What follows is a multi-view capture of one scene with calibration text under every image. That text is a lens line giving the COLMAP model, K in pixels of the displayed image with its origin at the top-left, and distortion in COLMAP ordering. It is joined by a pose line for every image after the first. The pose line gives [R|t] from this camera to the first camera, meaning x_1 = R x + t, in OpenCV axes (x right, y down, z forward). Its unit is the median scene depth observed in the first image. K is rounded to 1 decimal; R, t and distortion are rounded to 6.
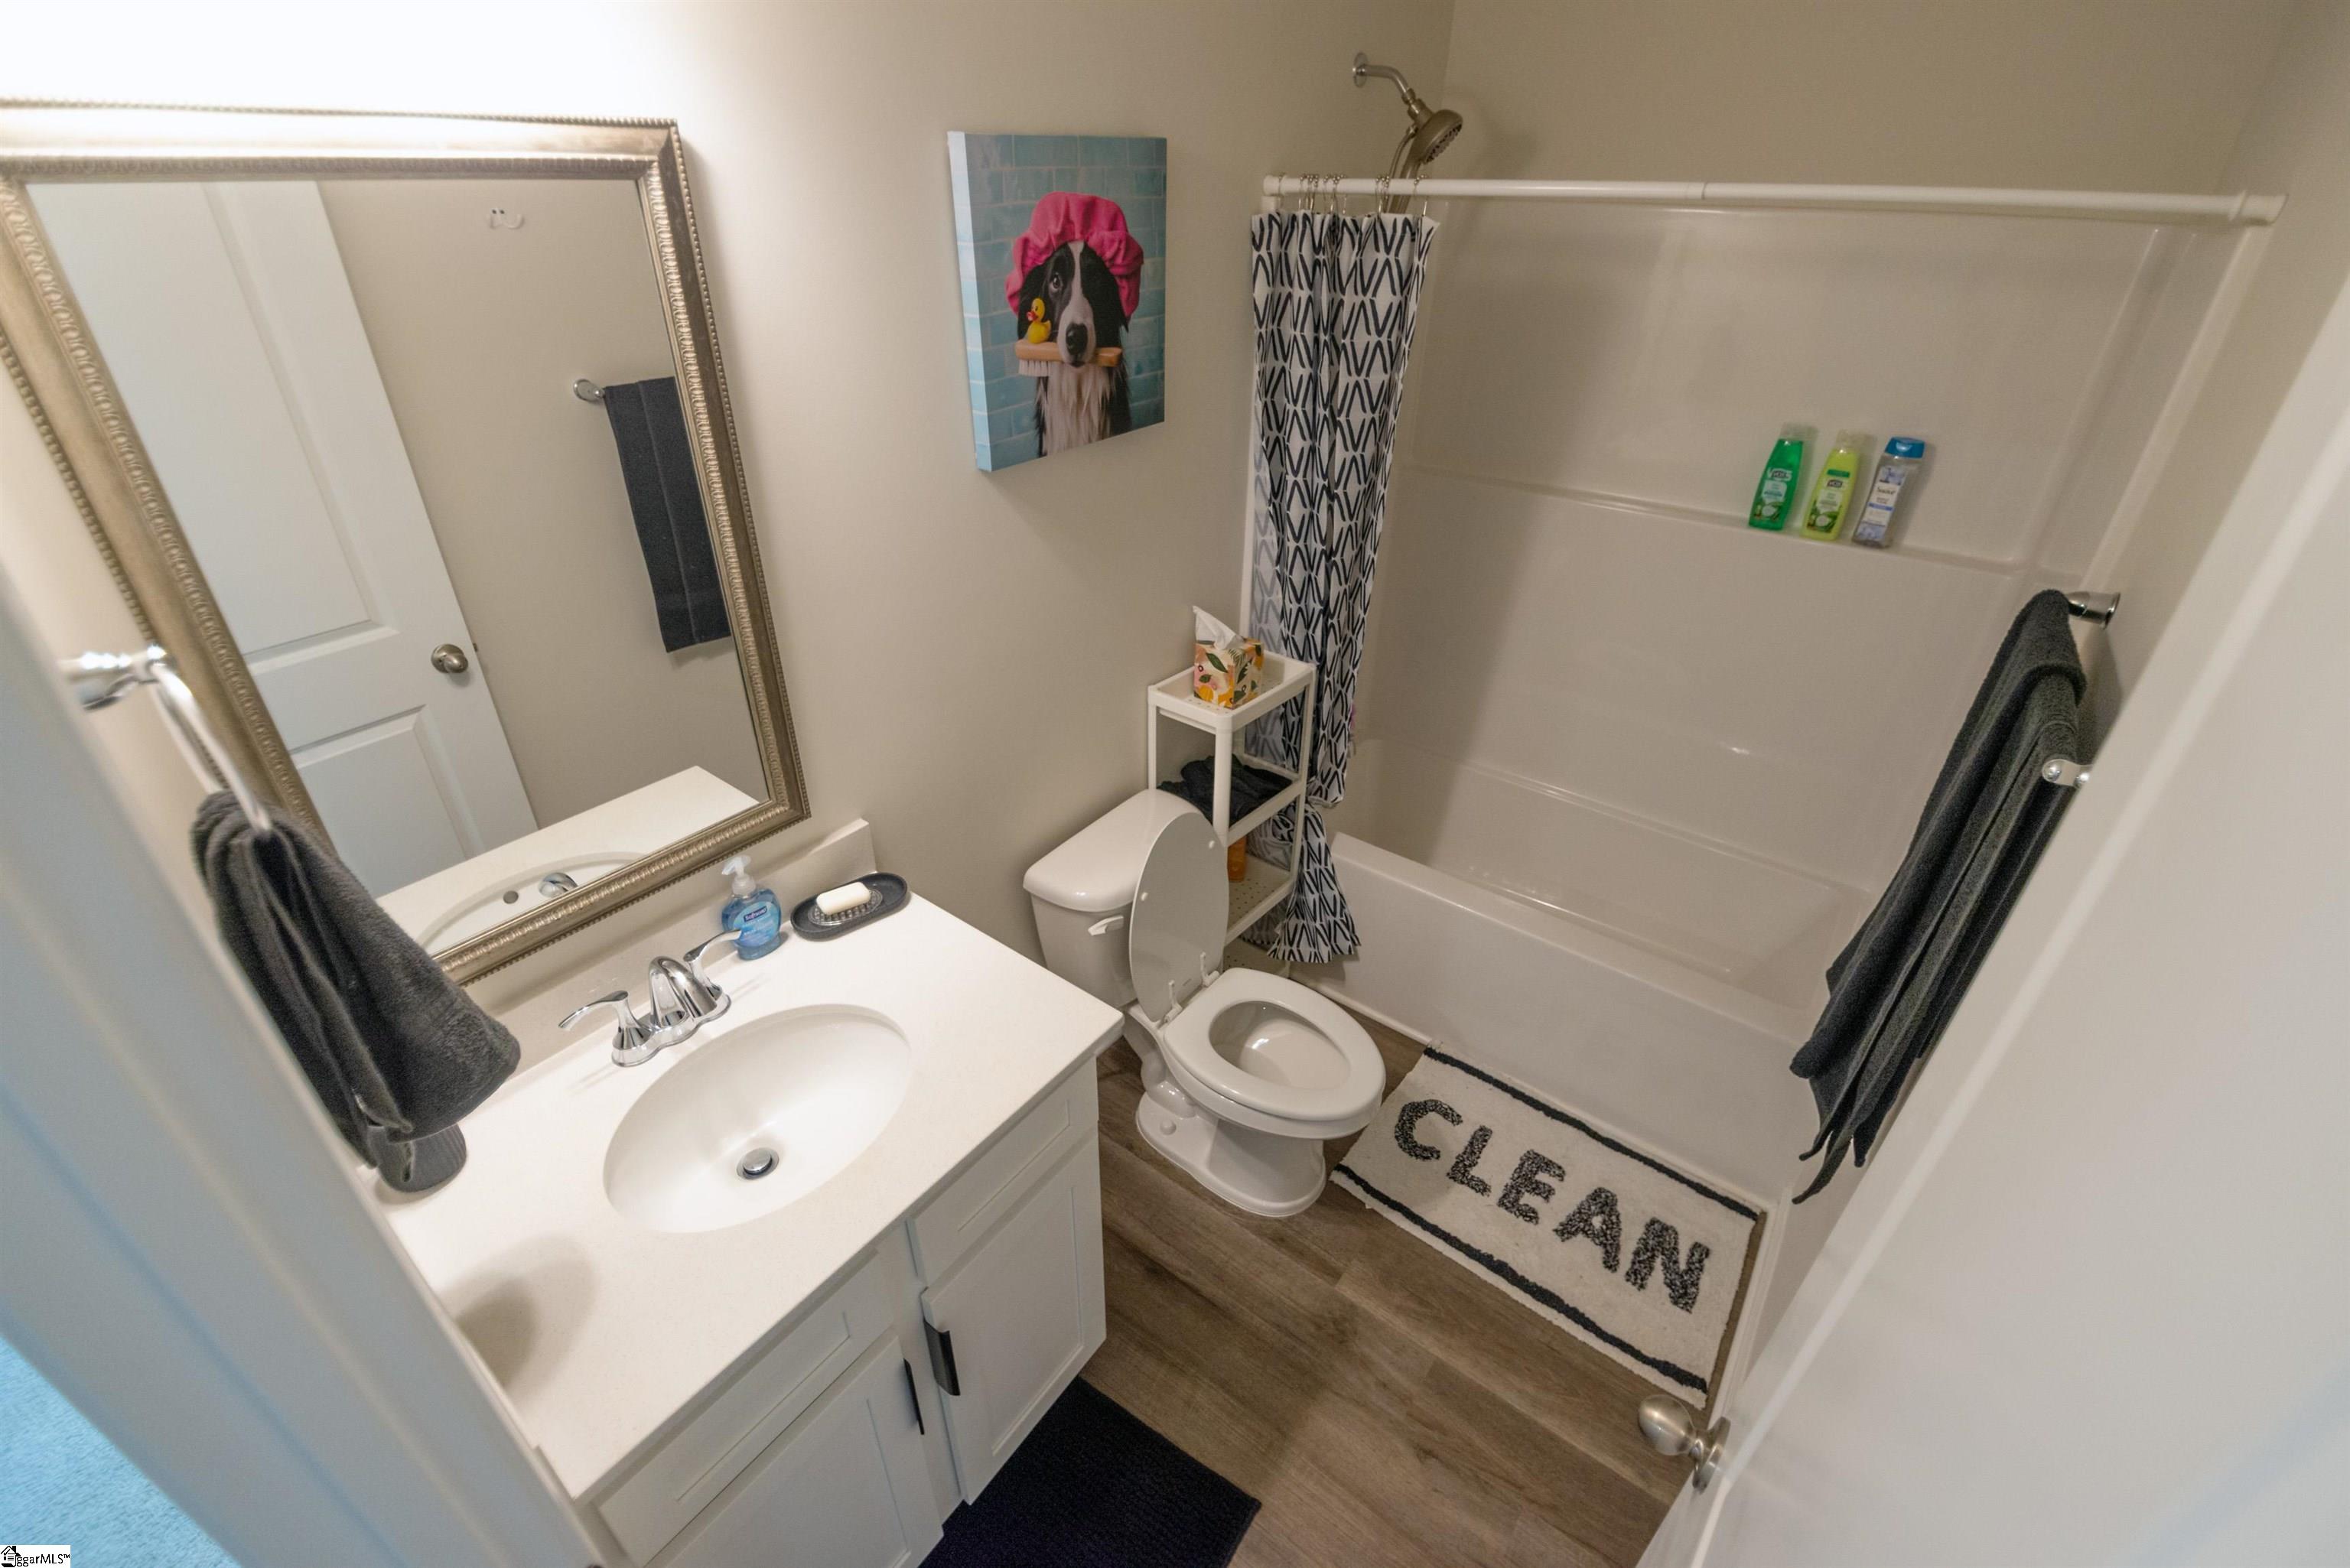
lens RADIAL K [[984.8, 0, 1185.9], [0, 984.8, 769.4], [0, 0, 1]] dist [-0.006904, -0.001404]
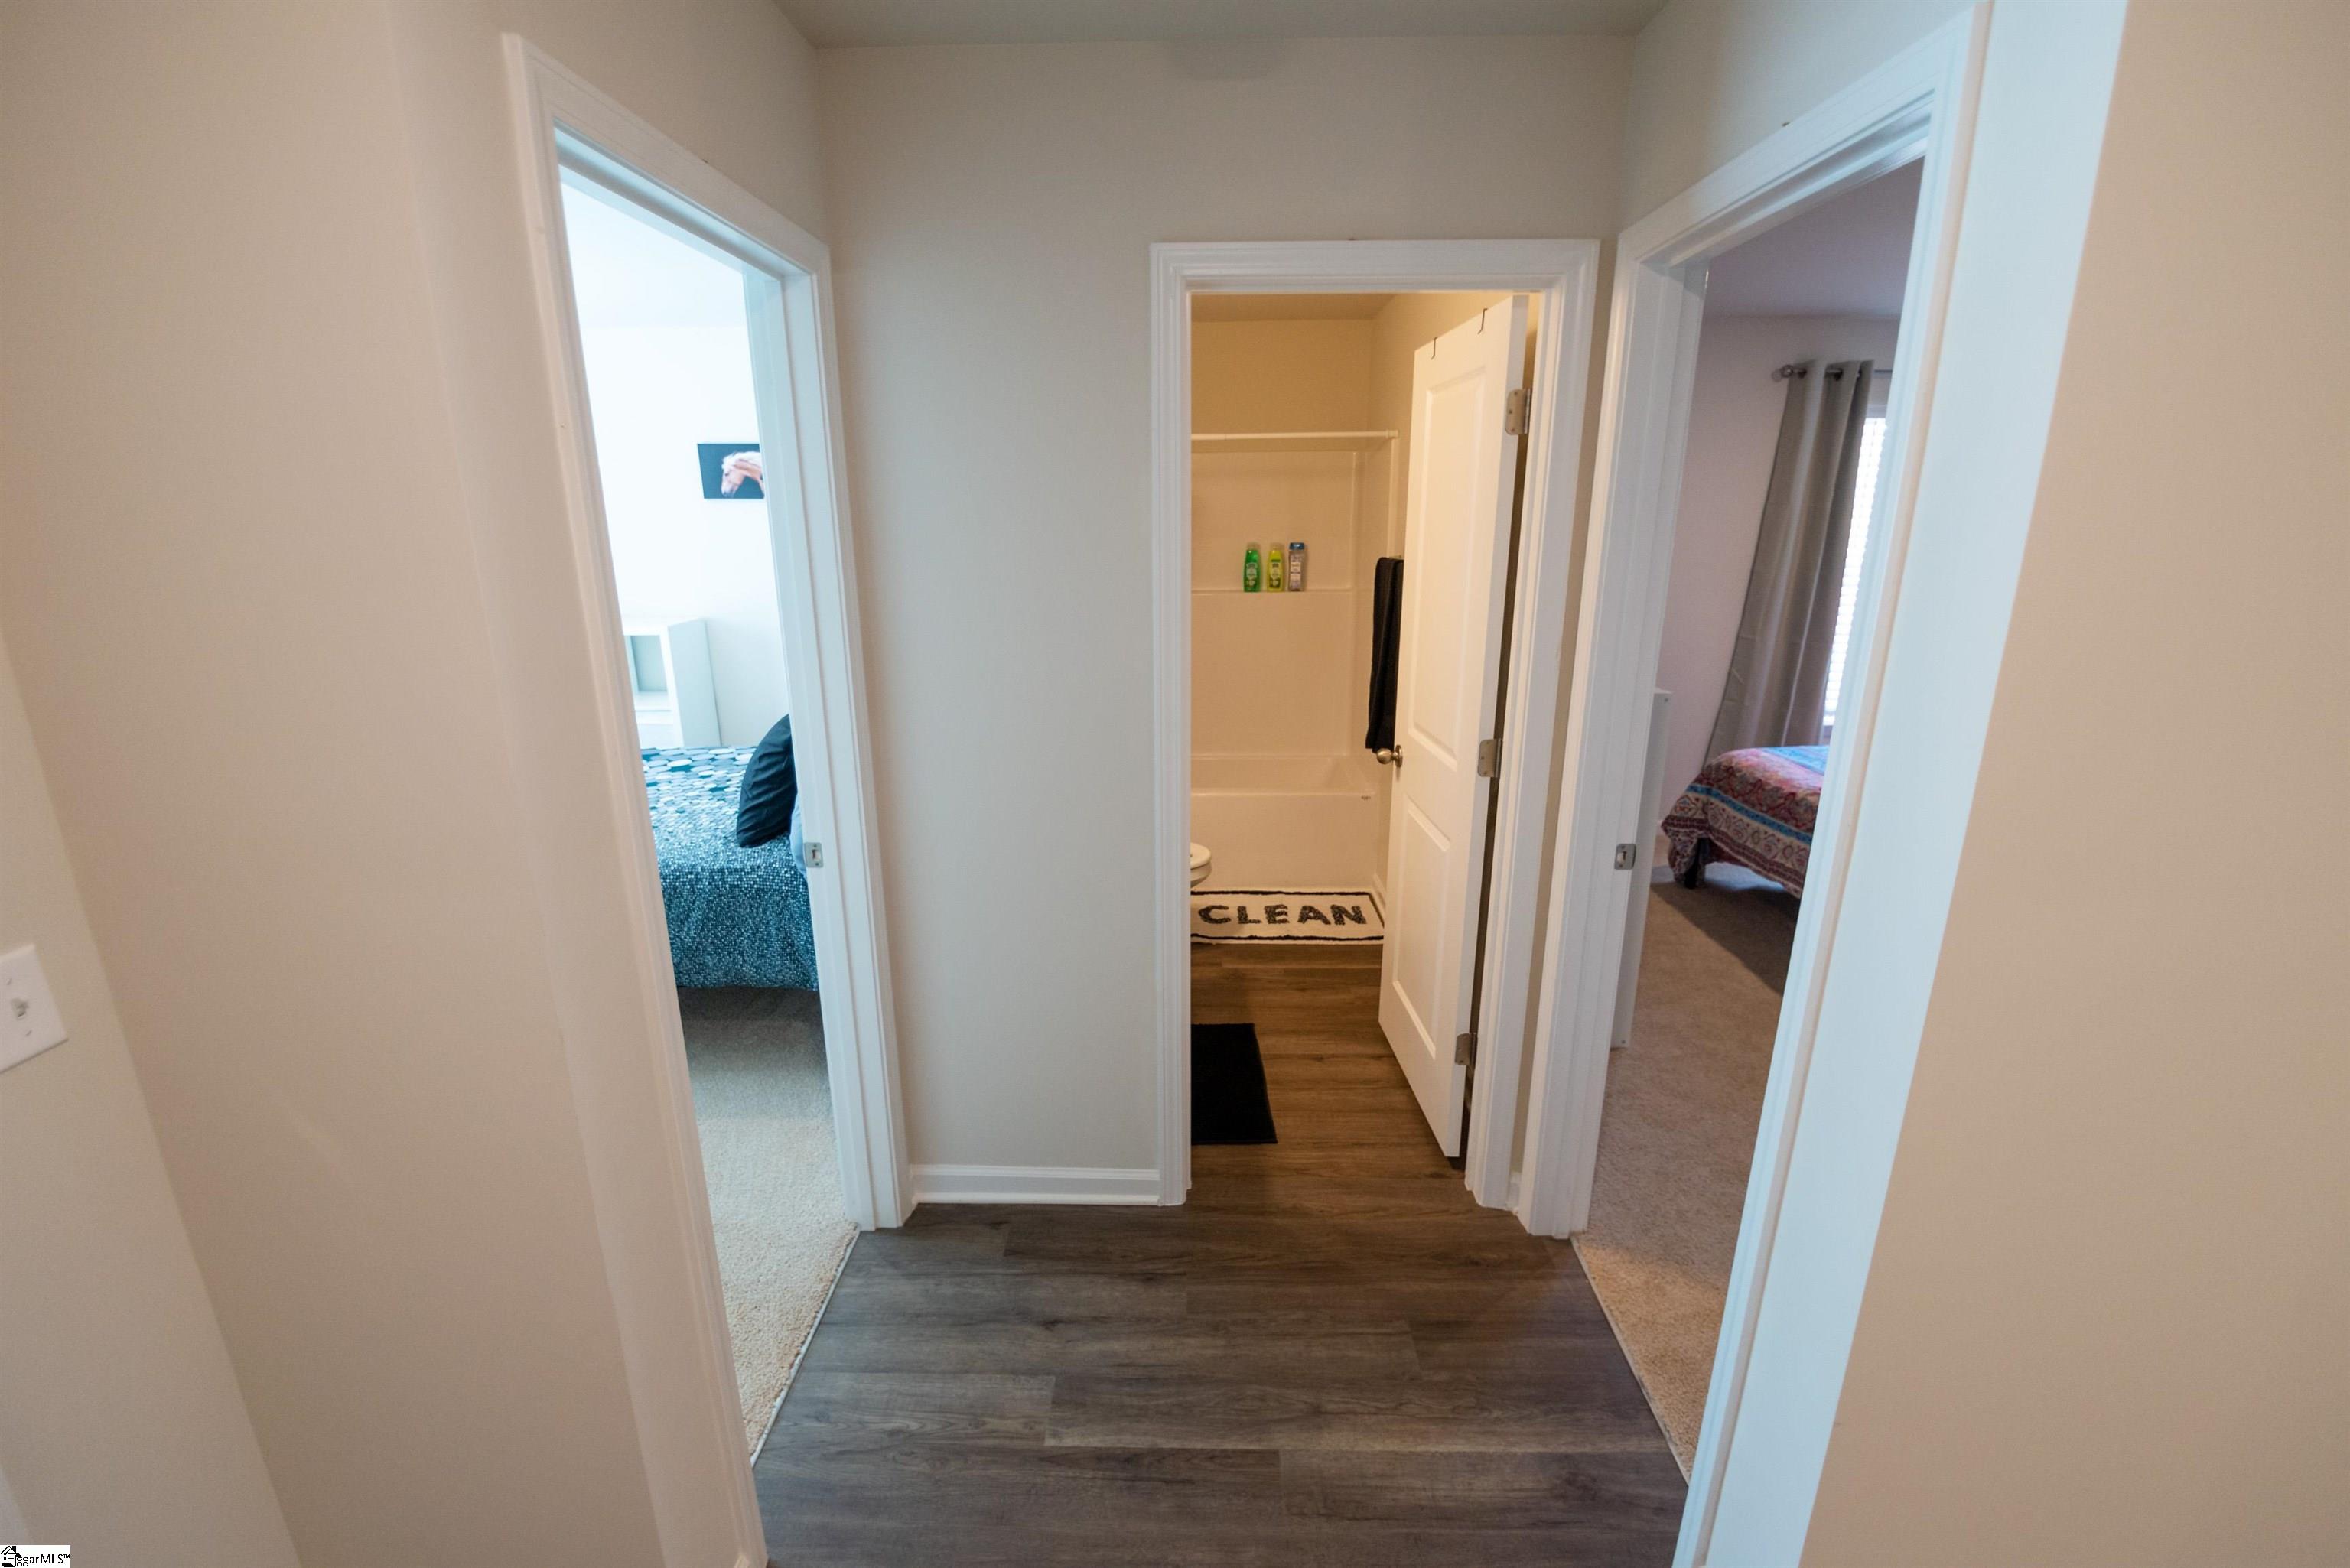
lens RADIAL K [[984.8, 0, 1185.6], [0, 984.8, 743.5], [0, 0, 1]] dist [-0.006904, -0.001404]
pose [[0.807886, -0.168029, 0.564878, -1.007282], [0.315913, 0.932622, -0.174399, 0.499359], [-0.497514, 0.319347, 0.806534, -0.673001]]
